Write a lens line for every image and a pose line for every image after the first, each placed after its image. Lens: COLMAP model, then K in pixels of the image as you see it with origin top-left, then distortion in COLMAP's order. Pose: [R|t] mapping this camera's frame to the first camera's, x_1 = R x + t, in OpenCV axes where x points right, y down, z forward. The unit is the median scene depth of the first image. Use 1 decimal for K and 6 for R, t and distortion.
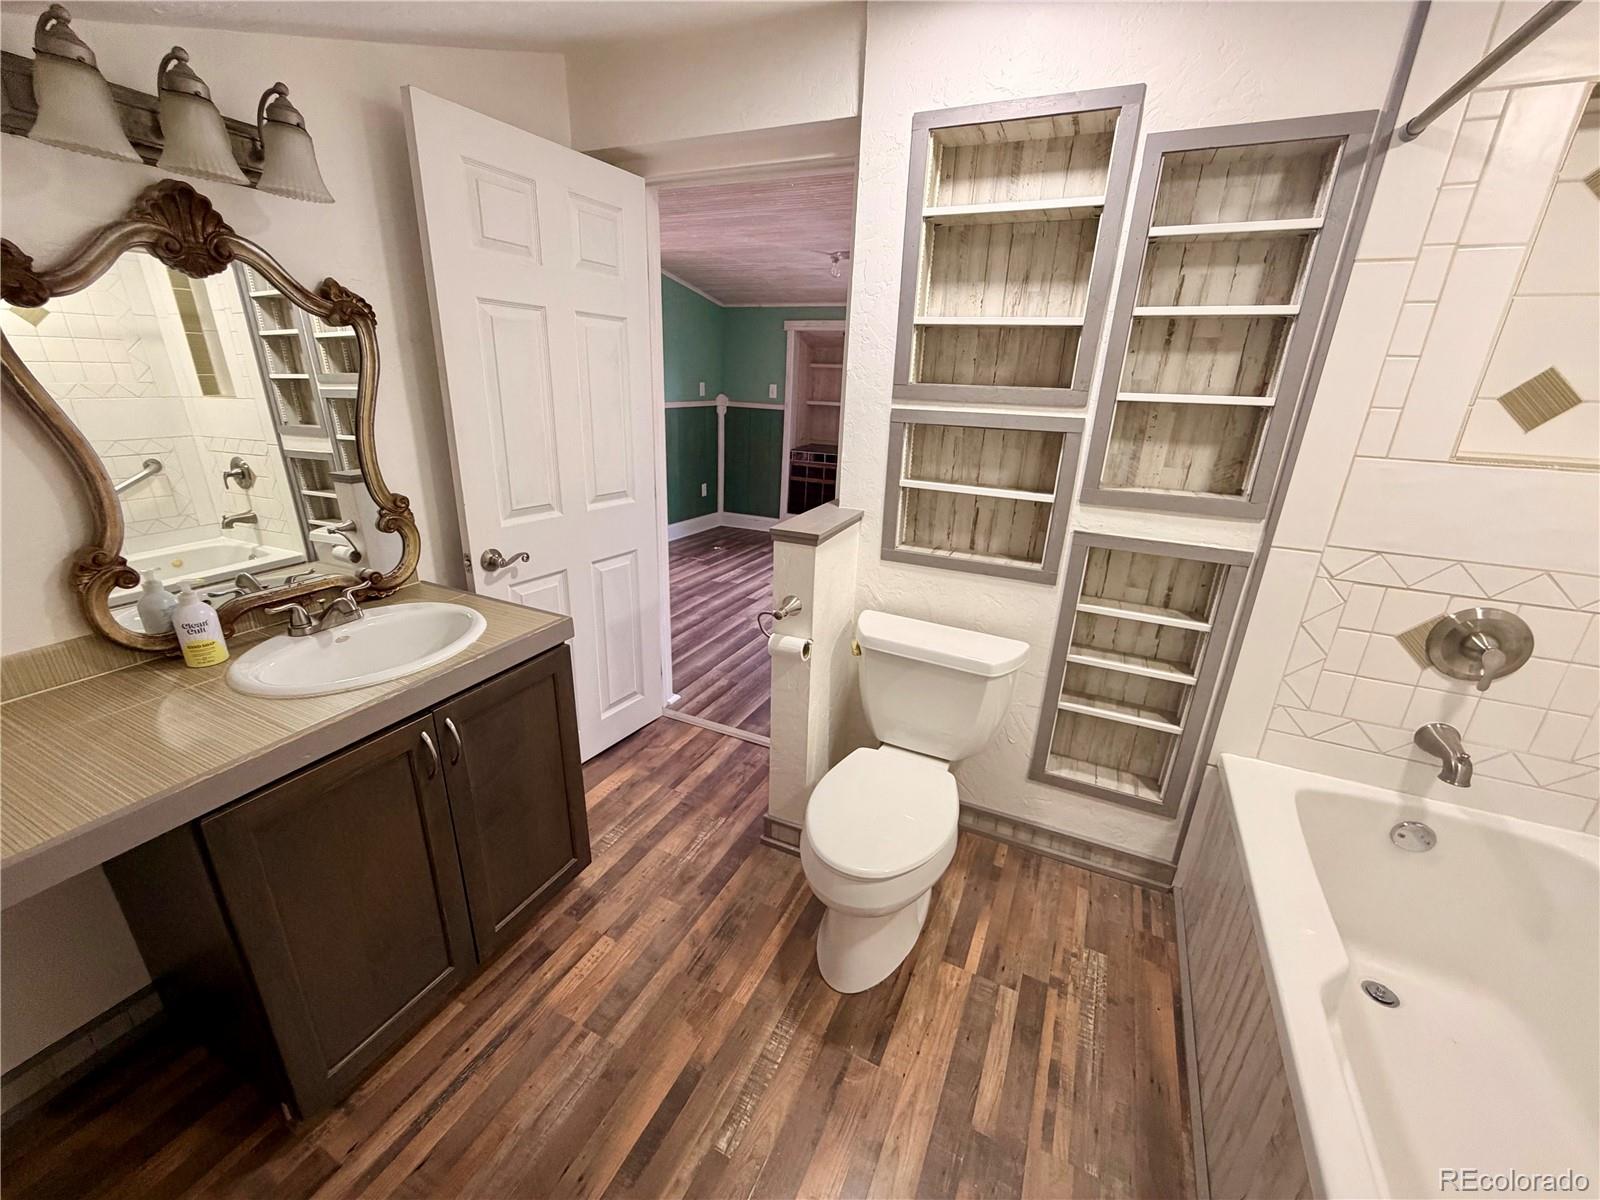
lens RADIAL K [[638.4, 0, 794.0], [0, 638.4, 600.6], [0, 0, 1]] dist [0.001579, -0.000200]
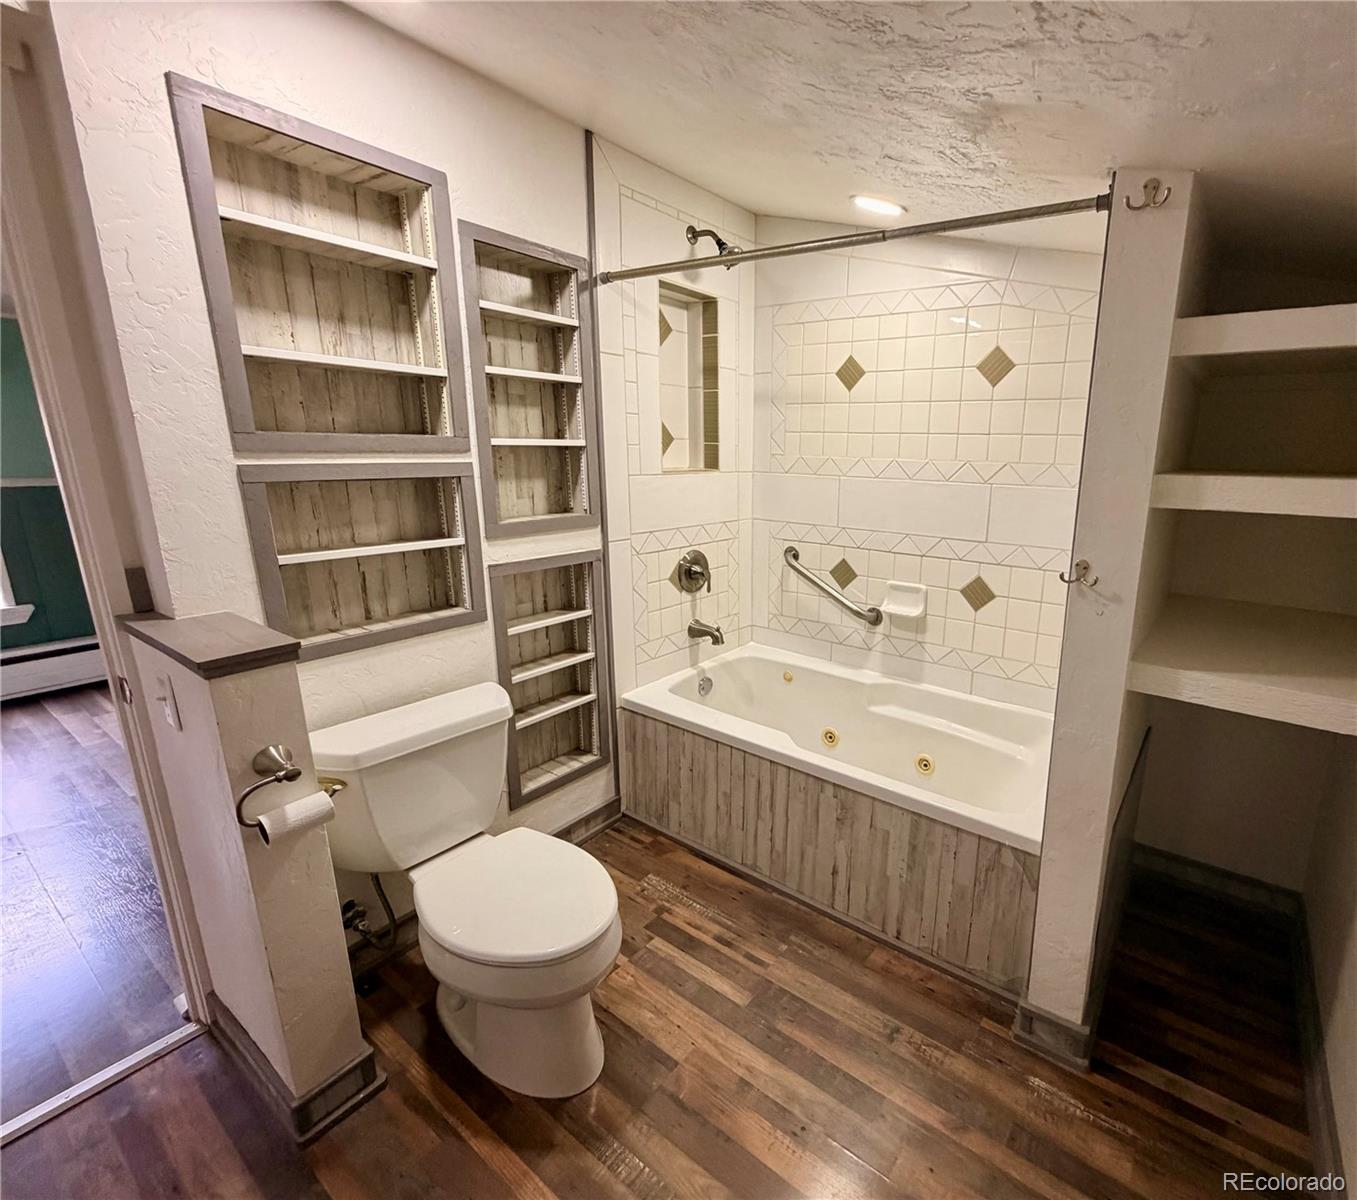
lens RADIAL K [[637.2, 0, 798.2], [0, 637.2, 602.1], [0, 0, 1]] dist [-0.000729, -0.000472]
pose [[0.127939, -0.260998, 0.956824, -0.543187], [0.320560, 0.923851, 0.209141, -0.112254], [-0.938548, 0.279962, 0.201862, 0.323255]]
